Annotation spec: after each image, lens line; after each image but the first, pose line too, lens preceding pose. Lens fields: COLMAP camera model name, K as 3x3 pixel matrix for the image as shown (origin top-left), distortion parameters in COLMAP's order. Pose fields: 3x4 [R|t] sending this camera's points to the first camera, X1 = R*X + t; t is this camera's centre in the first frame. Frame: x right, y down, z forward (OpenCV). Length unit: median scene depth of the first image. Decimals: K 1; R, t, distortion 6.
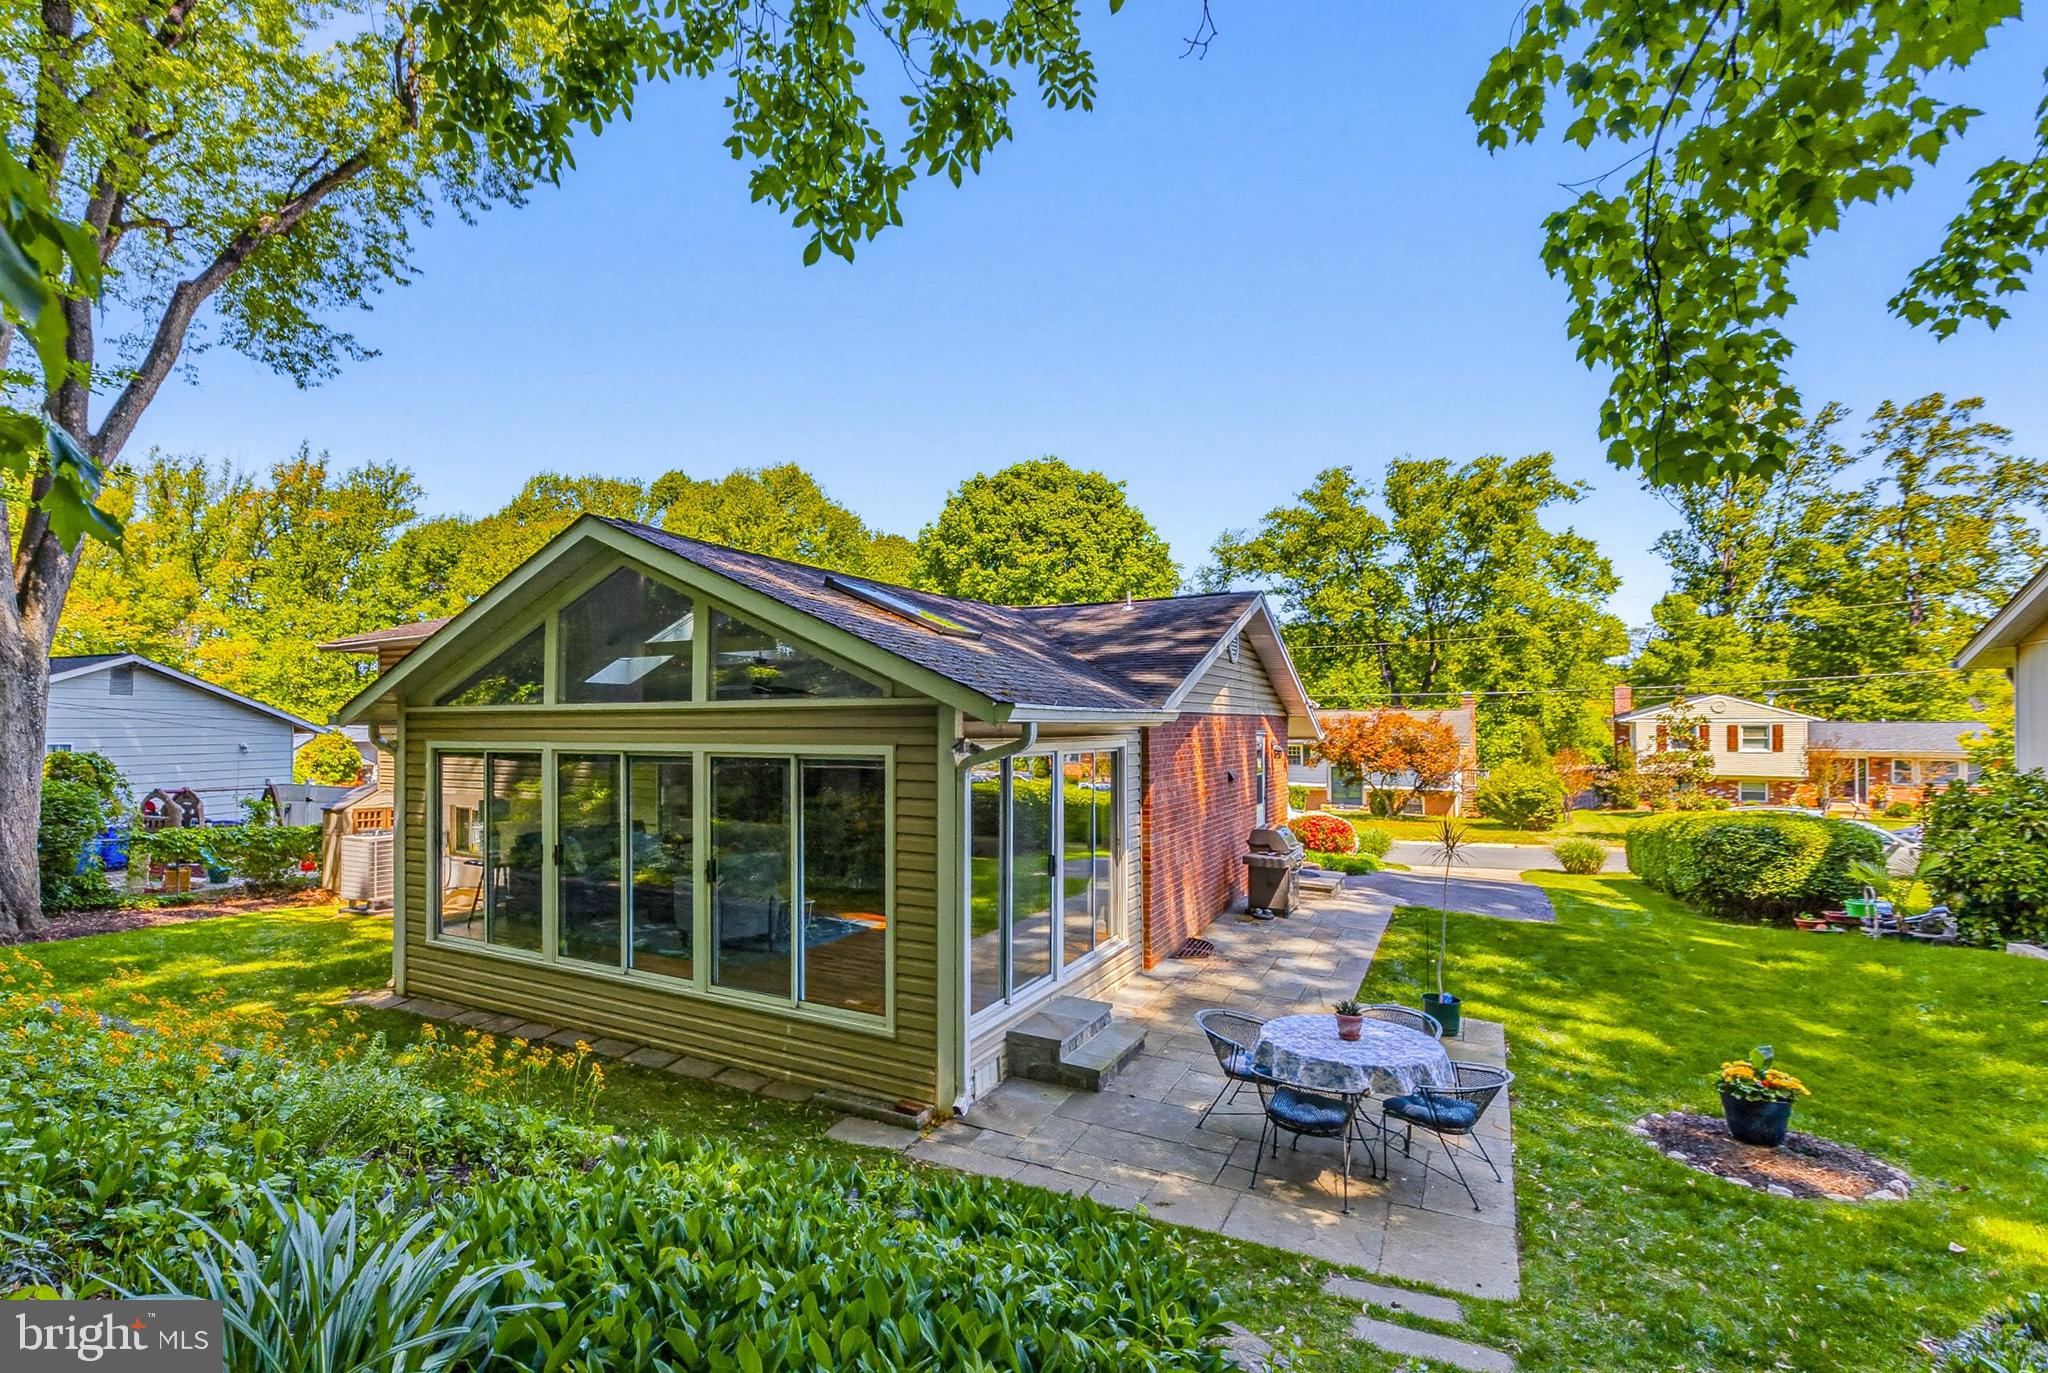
lens RADIAL K [[1046.7, 0, 878.2], [0, 1046.7, 717.1], [0, 0, 1]] dist [0.002912, 0.000226]
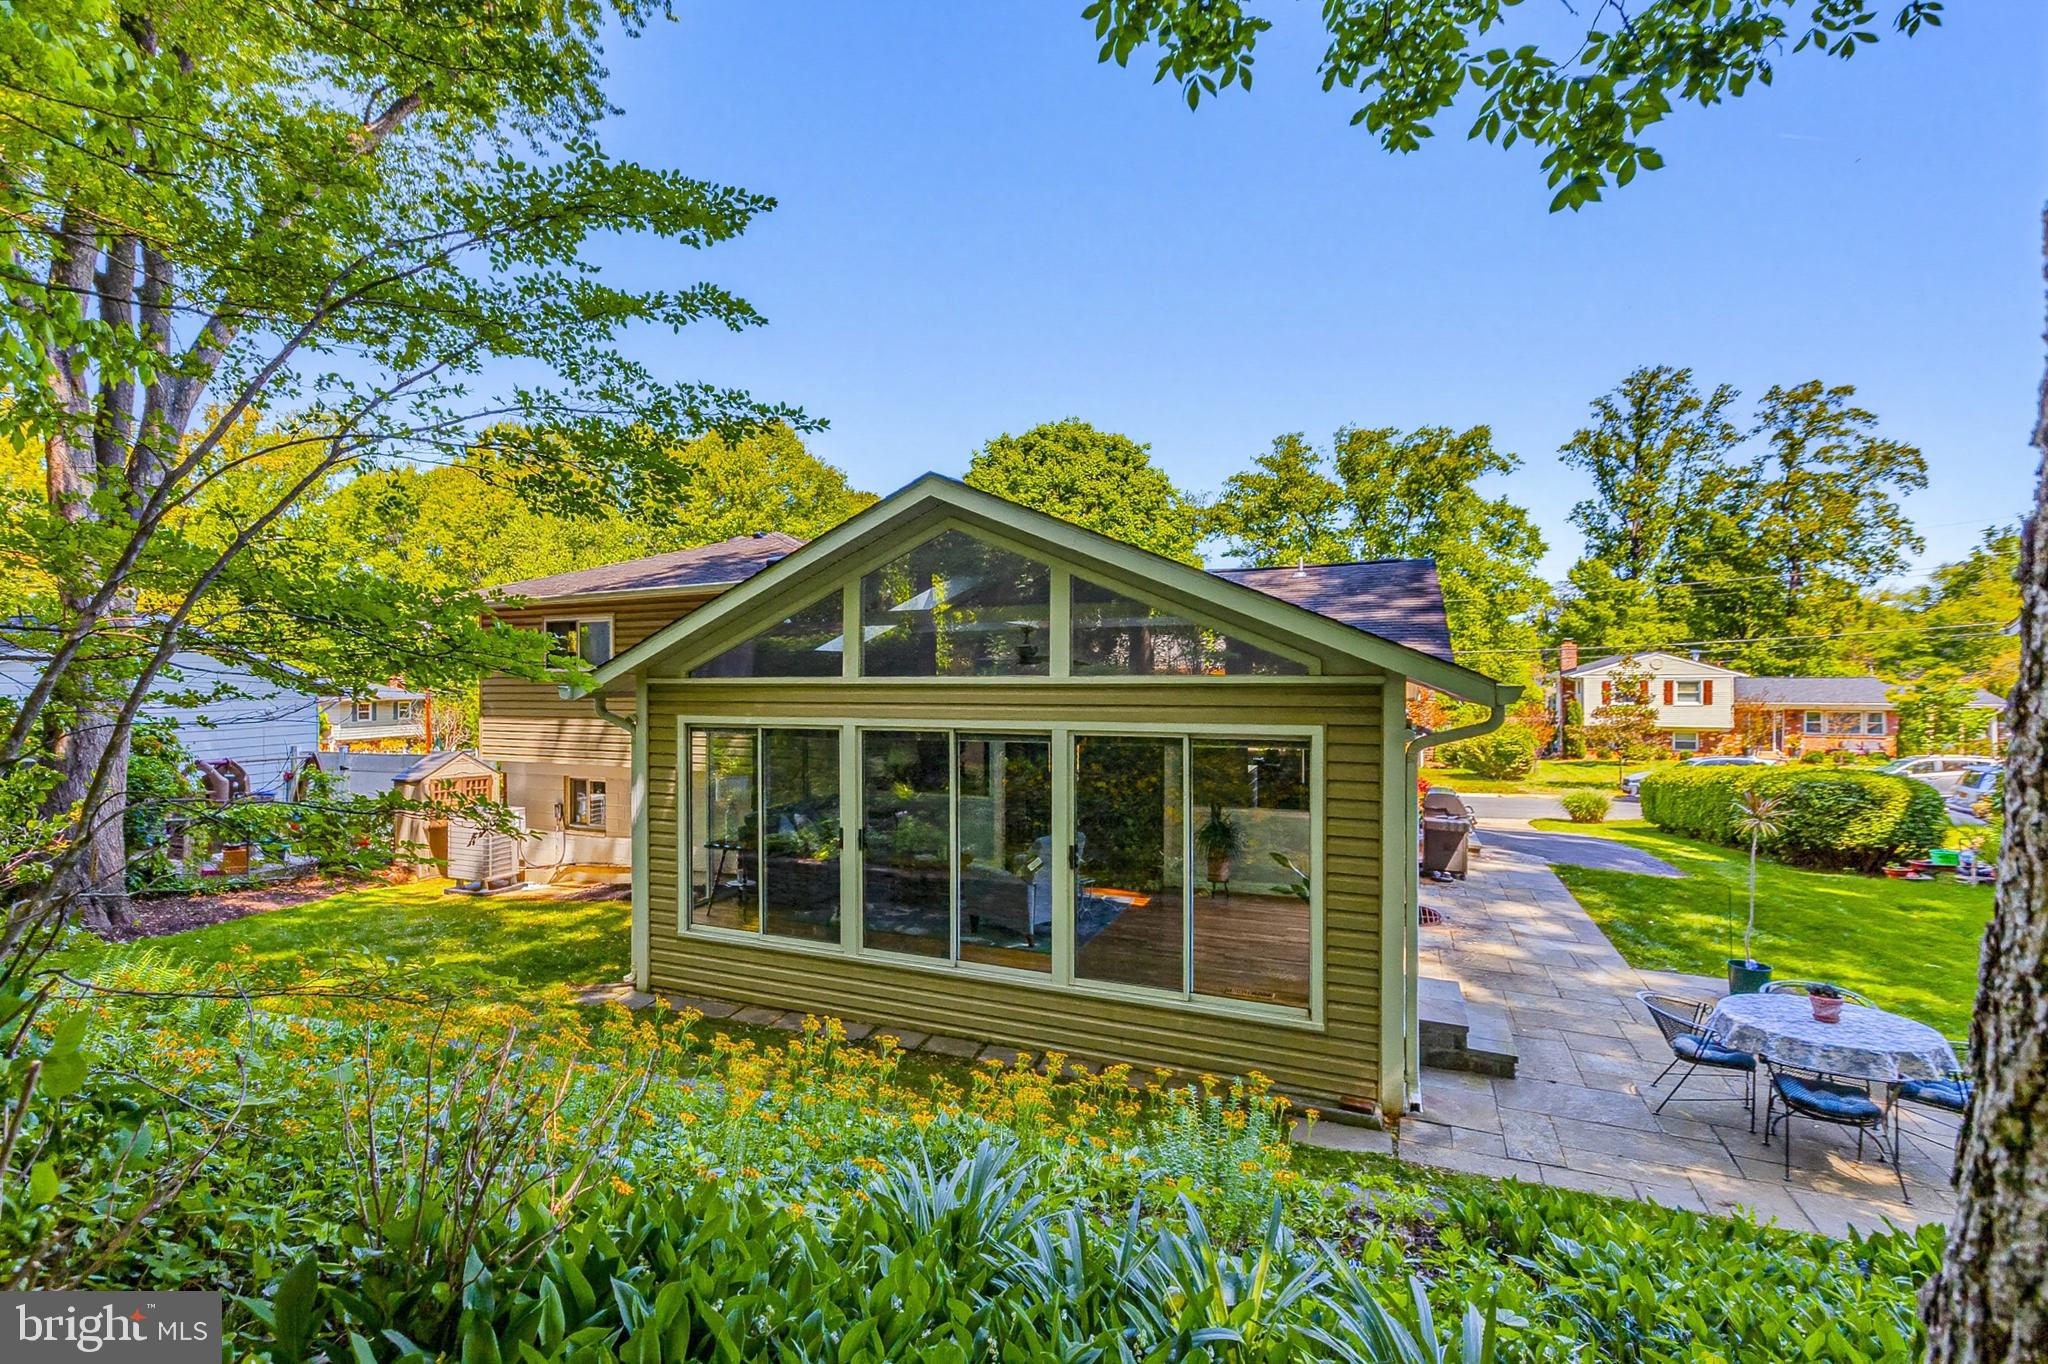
lens RADIAL K [[1036.8, 0, 965.3], [0, 1036.8, 688.8], [0, 0, 1]] dist [0.003564, -0.000337]
pose [[0.994196, -0.003452, 0.107531, -0.202010], [0.001842, 0.999885, 0.015064, -0.010497], [-0.107571, -0.014779, 0.994088, 0.048544]]
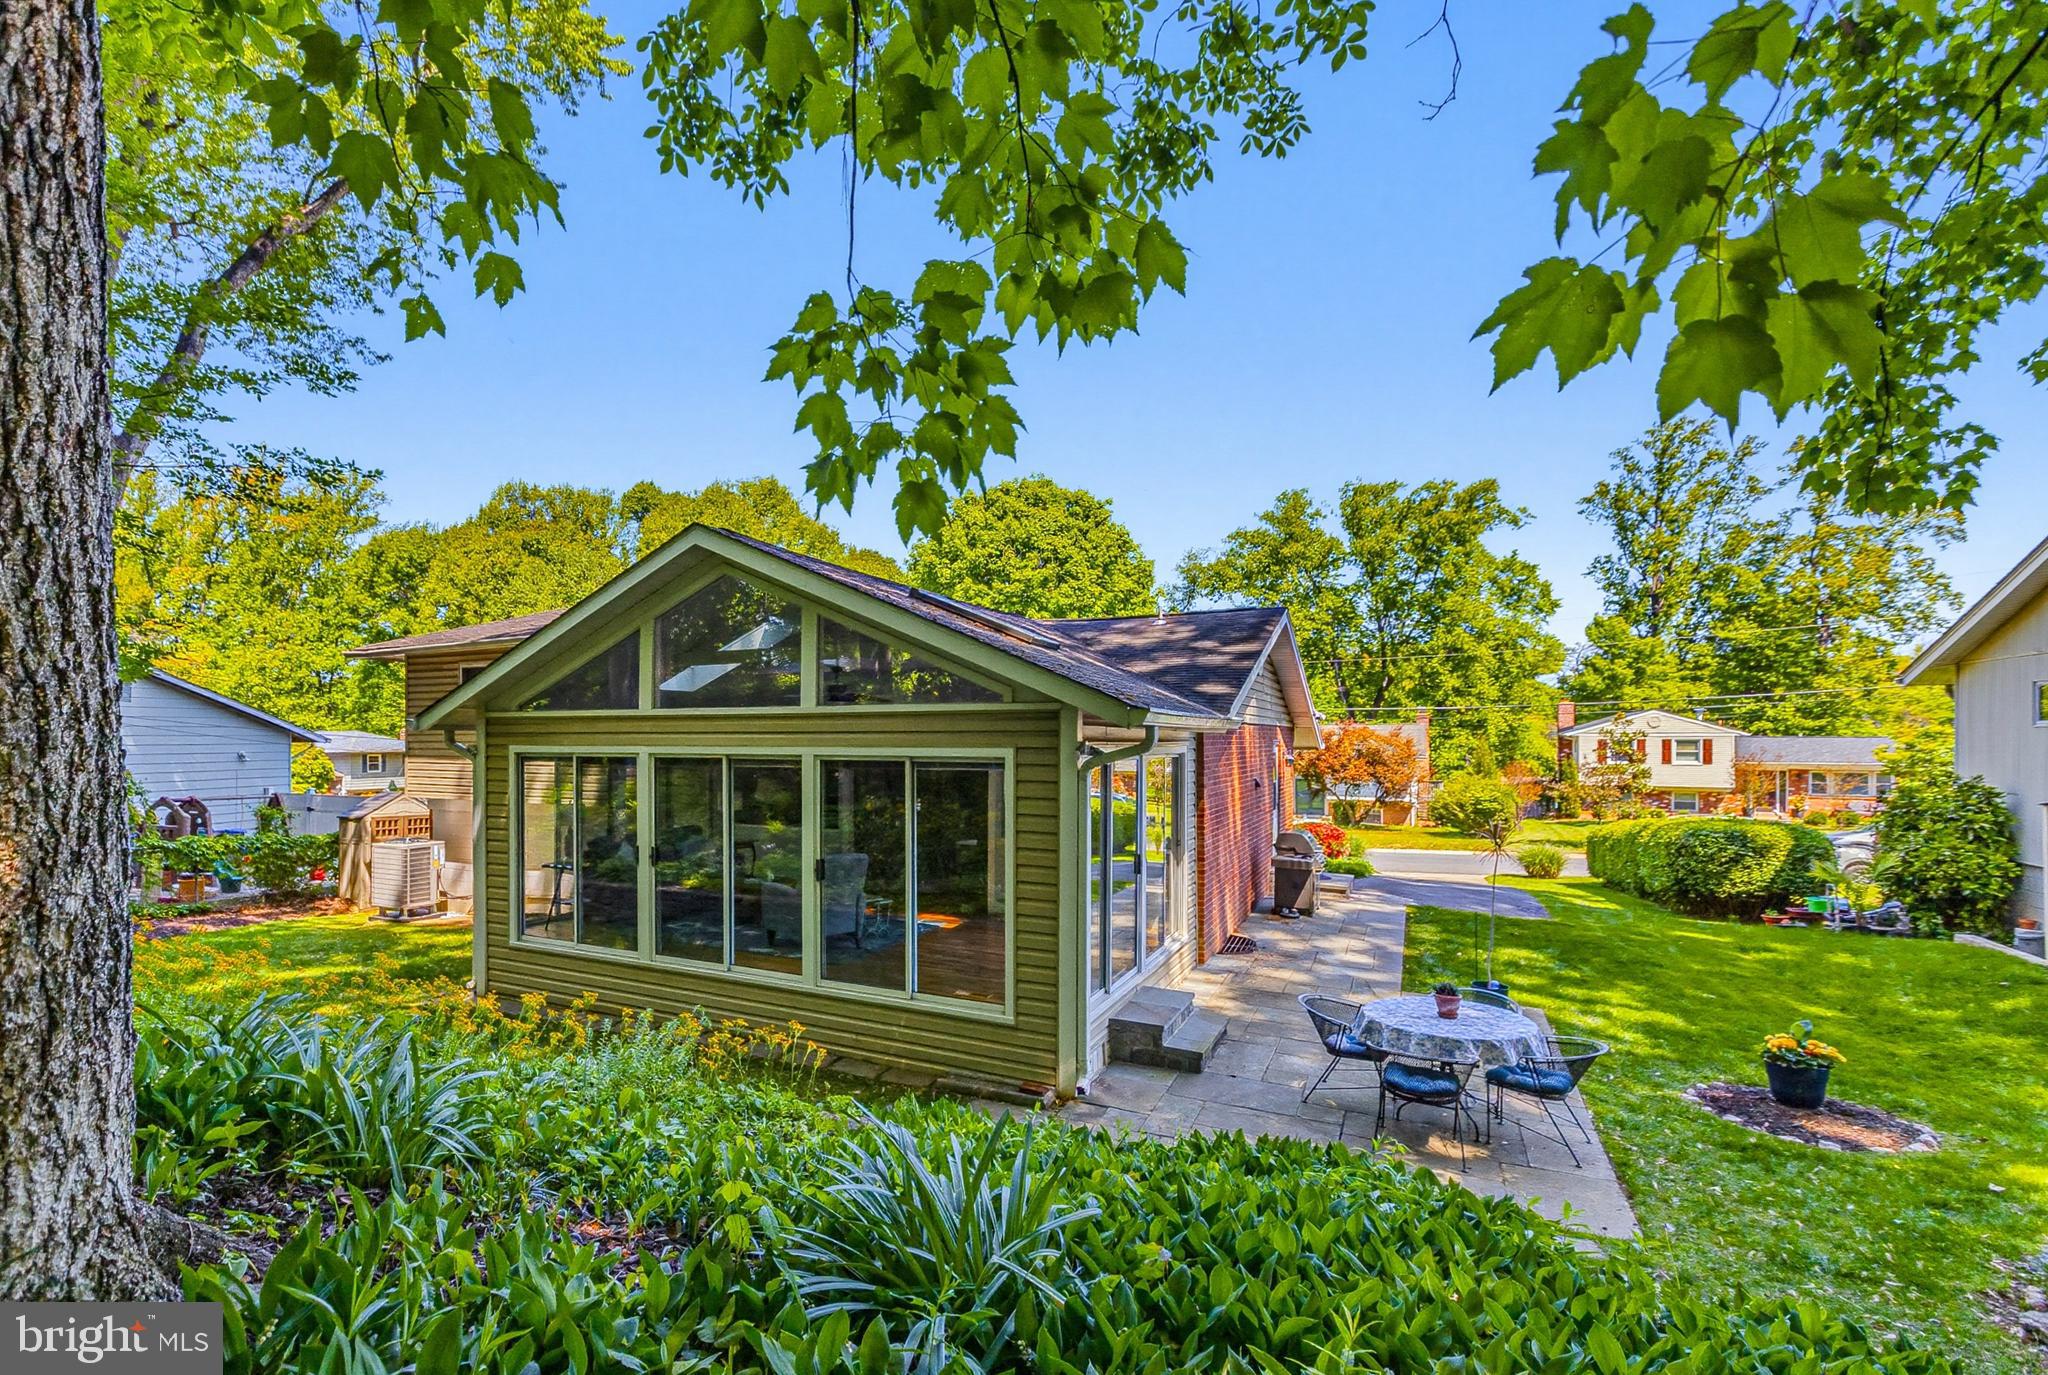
lens RADIAL K [[1034.0, 0, 911.6], [0, 1034.0, 740.8], [0, 0, 1]] dist [0.002940, -0.000548]
pose [[0.998304, 0.002805, 0.058151, -0.073706], [-0.003432, 0.999937, 0.010678, 0.004311], [-0.058118, -0.010859, 0.998251, -0.016827]]
